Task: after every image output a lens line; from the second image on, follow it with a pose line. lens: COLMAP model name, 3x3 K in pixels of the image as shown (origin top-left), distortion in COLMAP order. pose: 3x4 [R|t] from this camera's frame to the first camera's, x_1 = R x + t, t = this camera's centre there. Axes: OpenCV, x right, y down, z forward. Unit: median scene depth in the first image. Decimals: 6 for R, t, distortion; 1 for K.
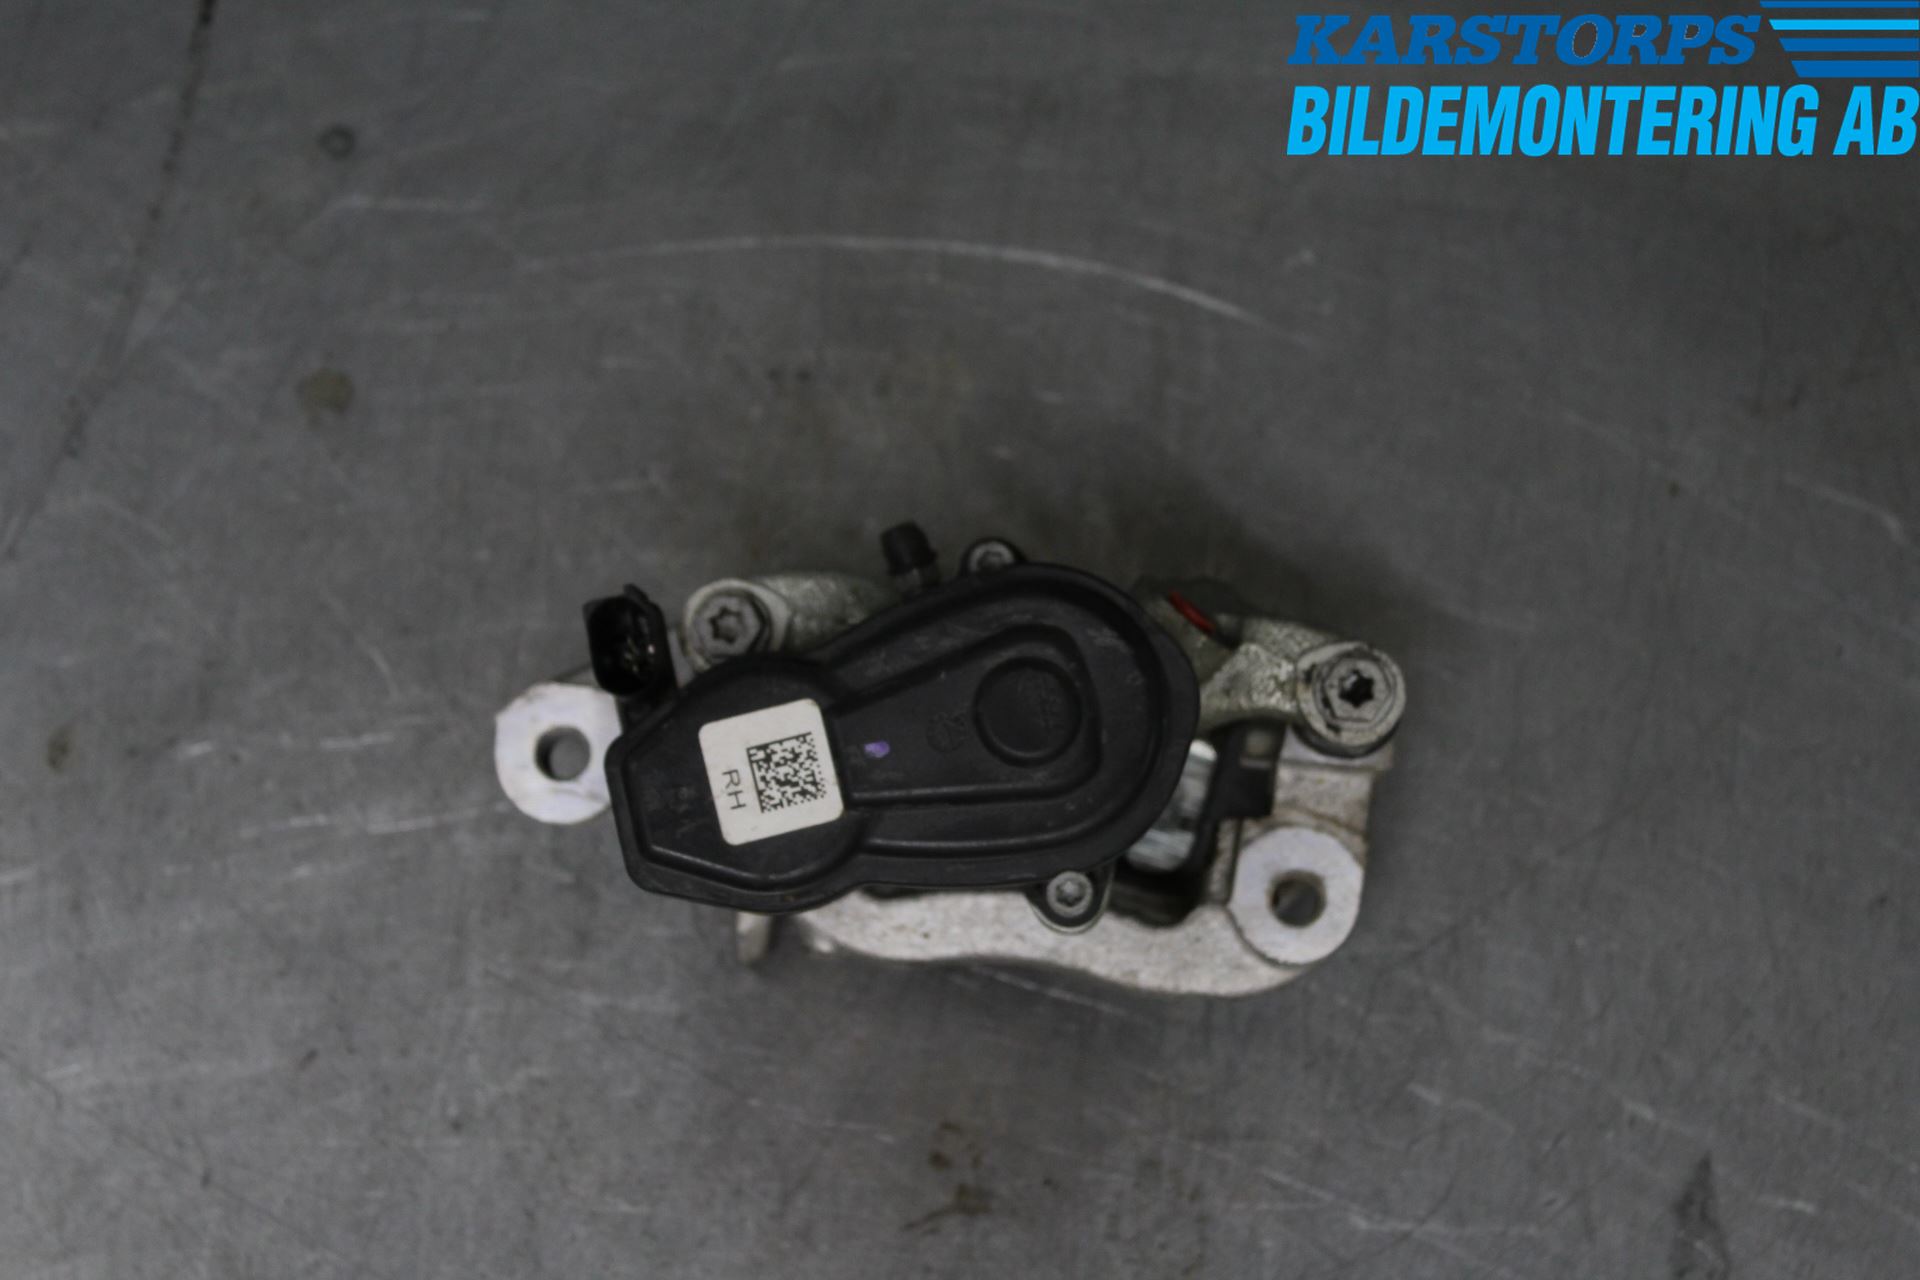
lens RADIAL K [[1935.8, 0, 960.0], [0, 1935.8, 640.0], [0, 0, 1]] dist [0.005367, 0.000956]
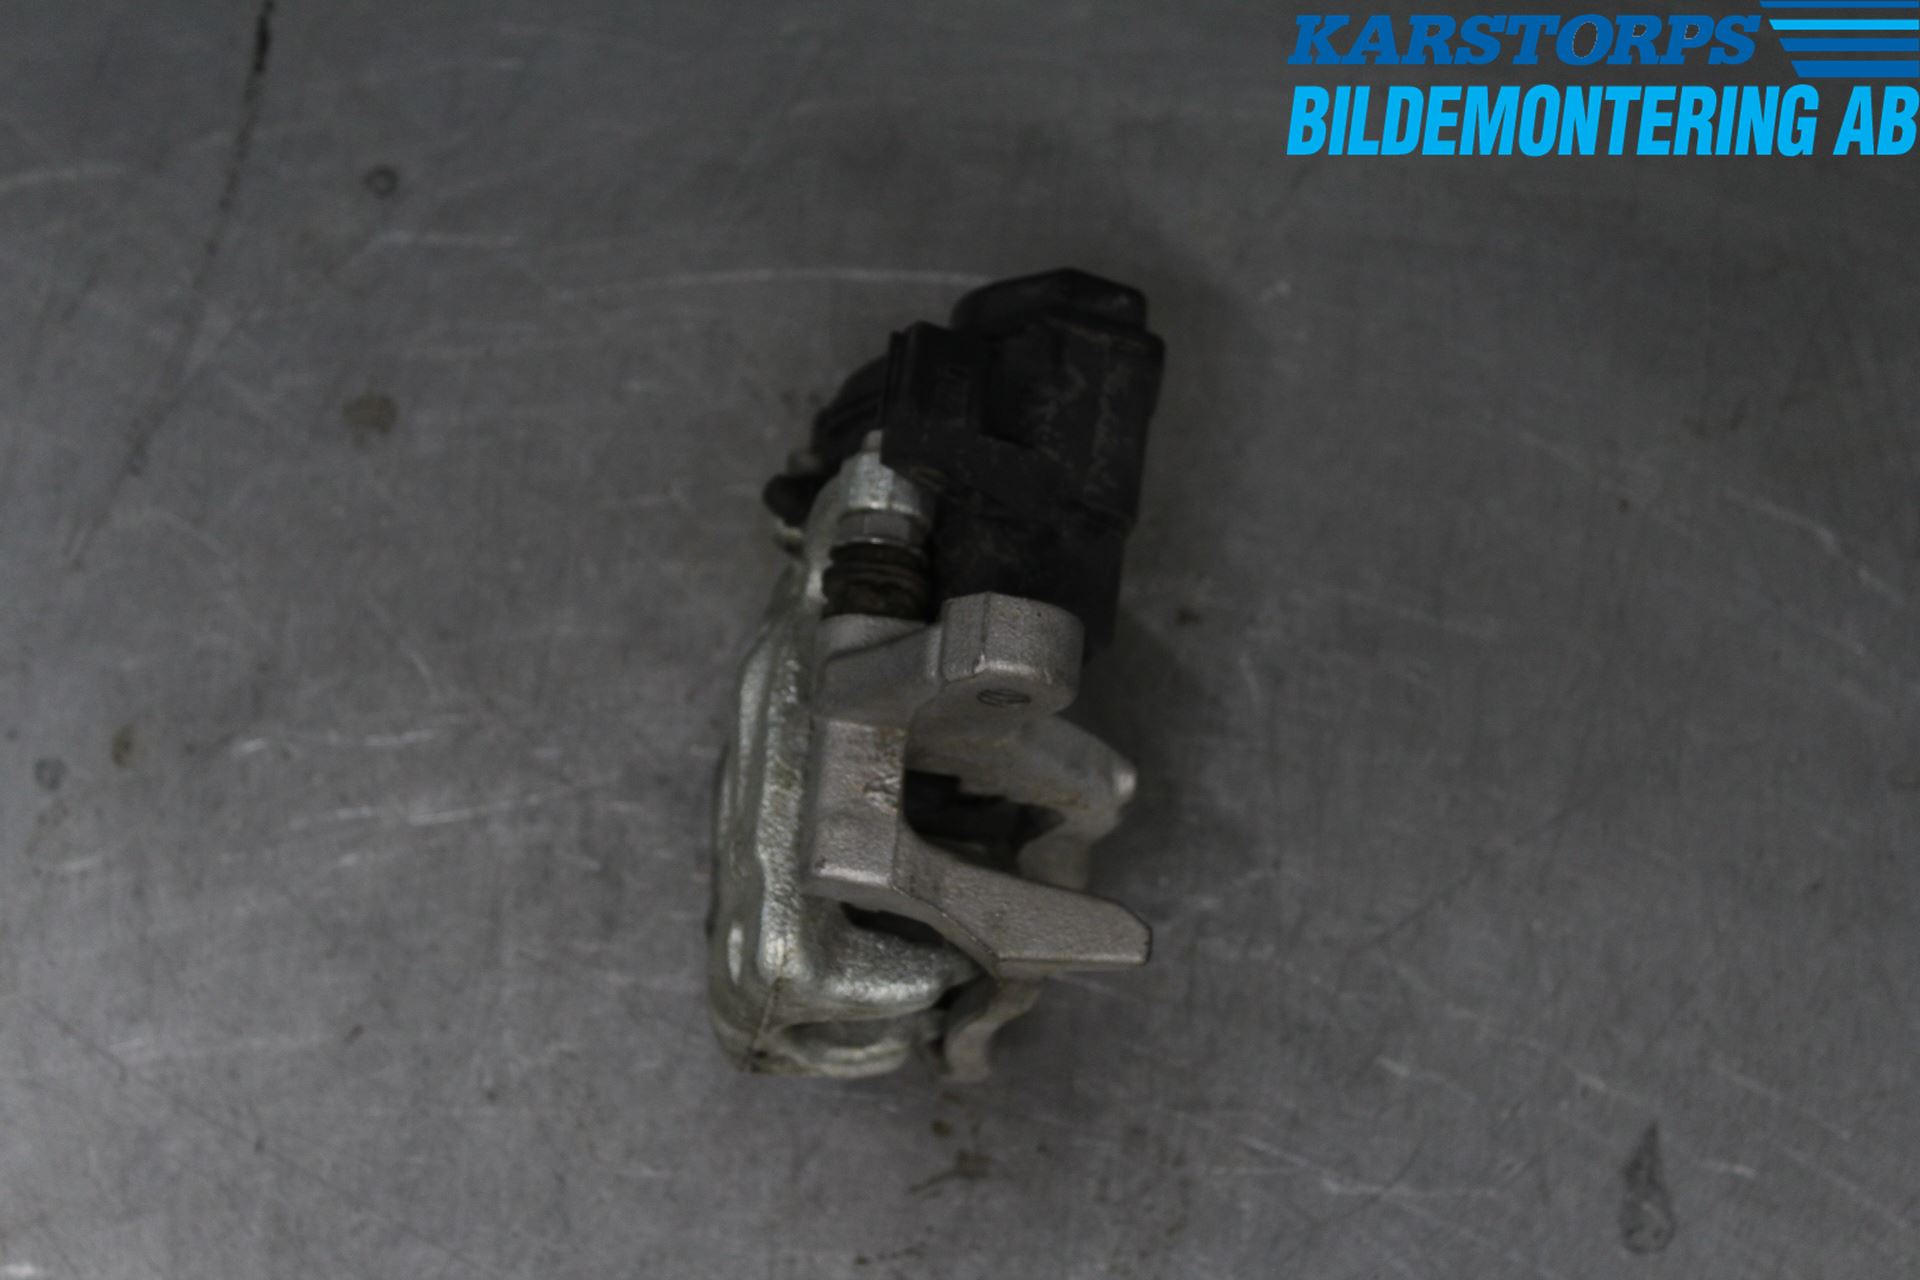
lens RADIAL K [[2320.4, 0, 960.0], [0, 2320.4, 640.0], [0, 0, 1]] dist [-0.006206, -0.000429]
pose [[1.000000, 0.000195, 0.000685, -0.000671], [-0.000198, 0.999985, 0.005533, -0.006679], [-0.000684, -0.005533, 0.999984, -0.198358]]
